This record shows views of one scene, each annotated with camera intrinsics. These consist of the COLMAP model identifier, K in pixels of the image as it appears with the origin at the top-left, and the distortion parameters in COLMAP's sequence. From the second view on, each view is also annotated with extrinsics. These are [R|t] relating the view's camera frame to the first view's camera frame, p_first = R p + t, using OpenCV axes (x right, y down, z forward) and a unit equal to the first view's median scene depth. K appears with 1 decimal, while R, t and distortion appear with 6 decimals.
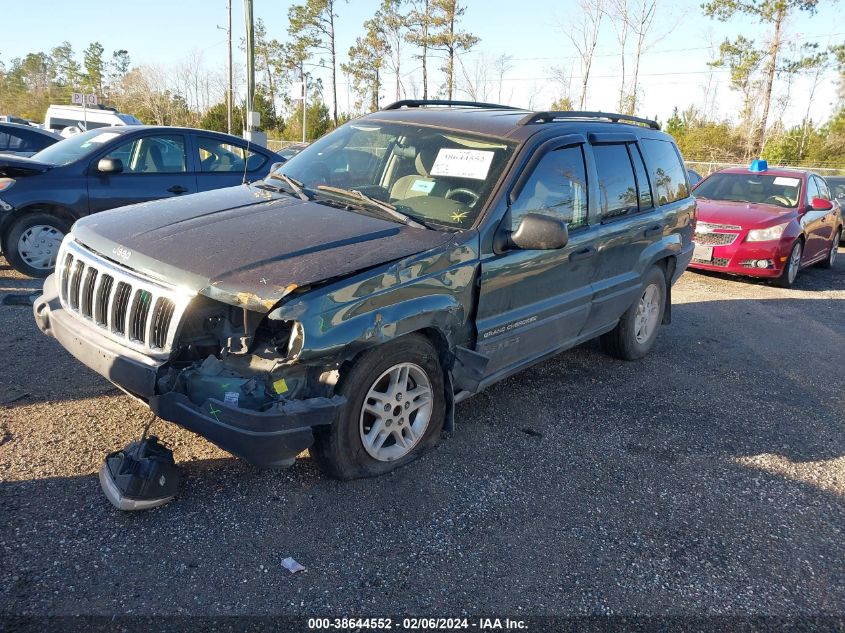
lens RADIAL K [[692.8, 0, 422.5], [0, 692.8, 316.5], [0, 0, 1]] dist [0.083434, -0.122559]
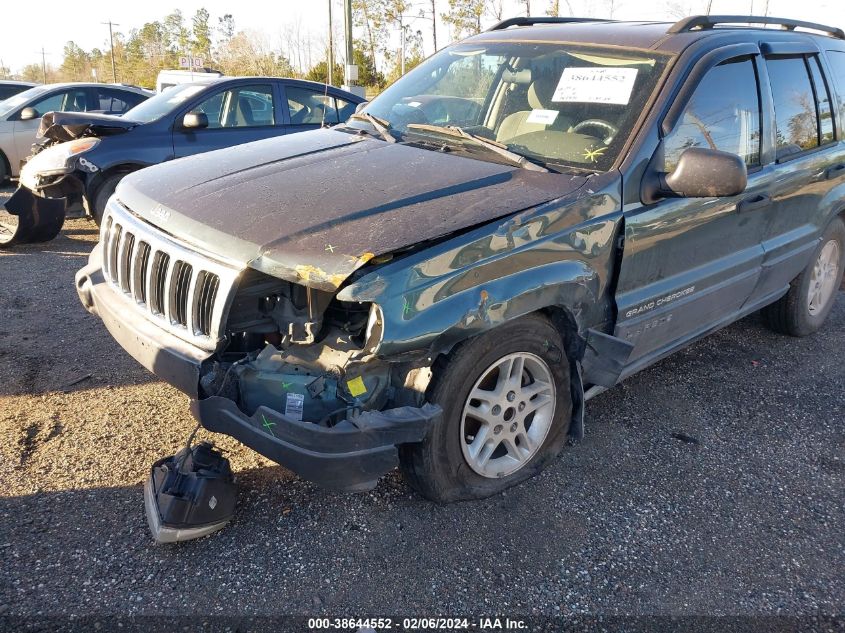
lens RADIAL K [[692.8, 0, 422.5], [0, 692.8, 316.5], [0, 0, 1]] dist [0.083434, -0.122559]
pose [[0.989480, 0.001185, -0.144662, -0.019811], [0.007707, 0.998115, 0.060893, -0.018389], [0.144461, -0.061368, 0.987606, 0.227272]]
